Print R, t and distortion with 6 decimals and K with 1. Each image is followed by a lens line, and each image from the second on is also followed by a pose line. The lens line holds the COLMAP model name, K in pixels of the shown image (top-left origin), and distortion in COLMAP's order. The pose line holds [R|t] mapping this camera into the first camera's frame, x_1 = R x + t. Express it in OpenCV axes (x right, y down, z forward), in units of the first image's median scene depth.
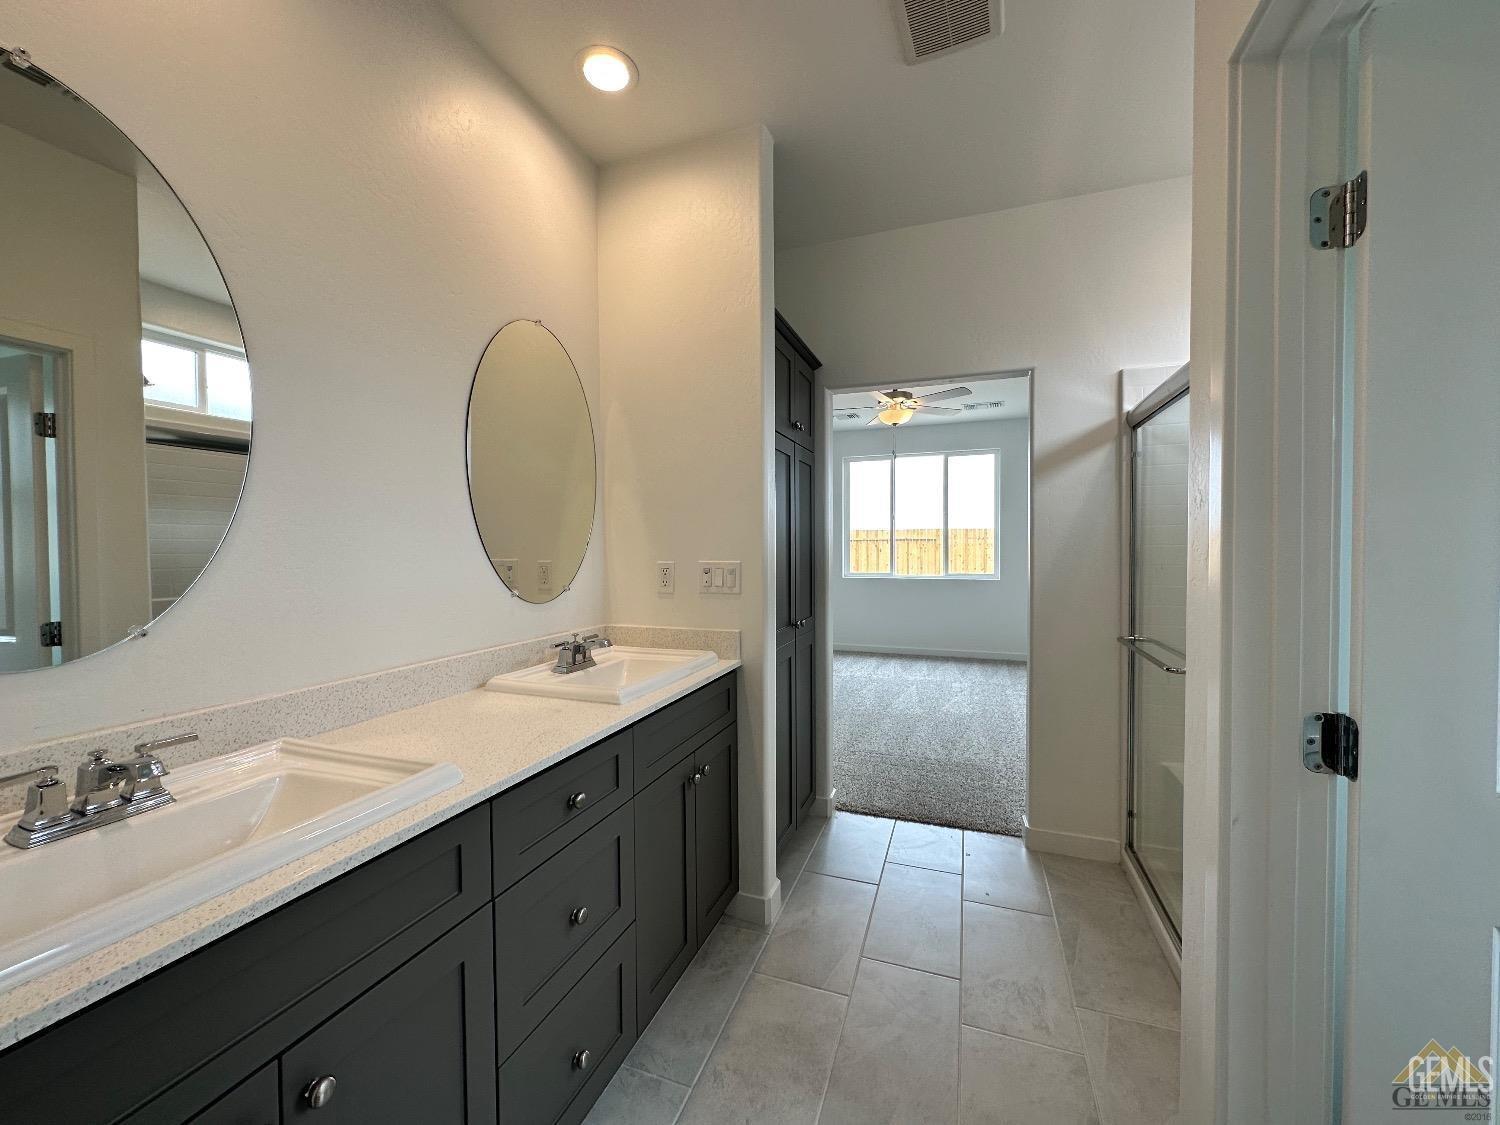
lens RADIAL K [[596.9, 0, 748.9], [0, 596.9, 563.0], [0, 0, 1]] dist [0.000455, -0.000024]
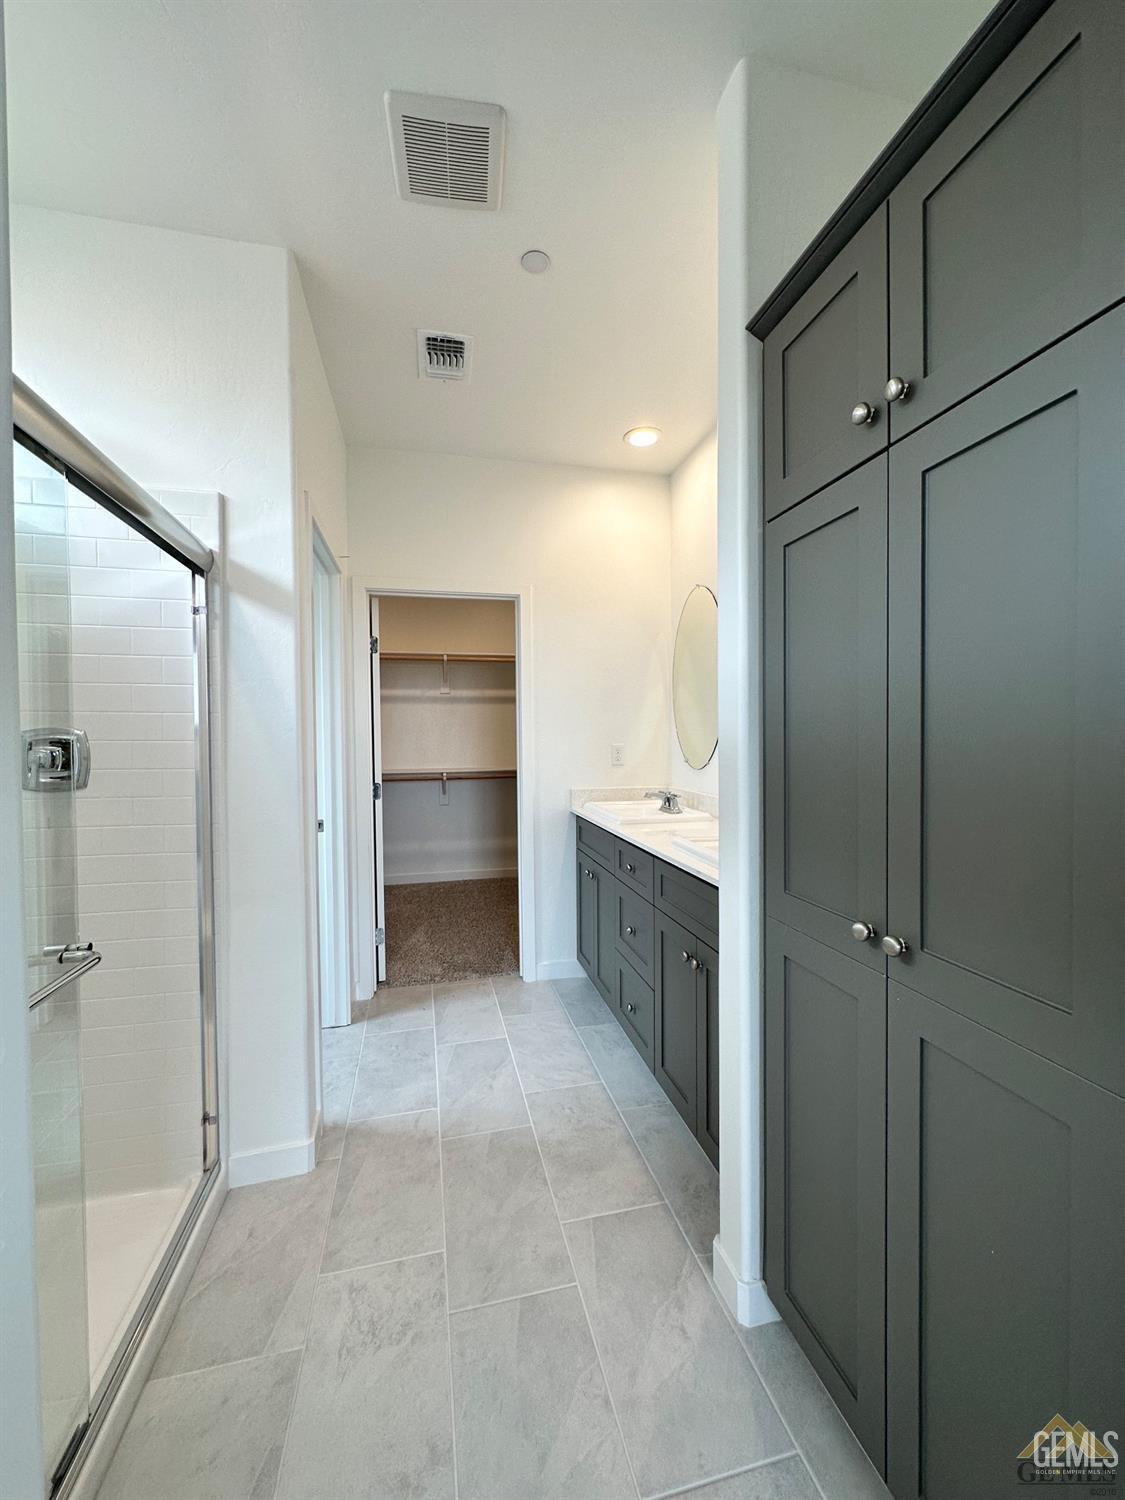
lens RADIAL K [[596.9, 0, 563.7], [0, 596.9, 746.0], [0, 0, 1]] dist [0.000455, -0.000024]
pose [[-0.834118, 0.026658, -0.550942, 0.737732], [0.002843, 0.999026, 0.044036, -0.056258], [0.551579, 0.035165, -0.833381, 1.974649]]
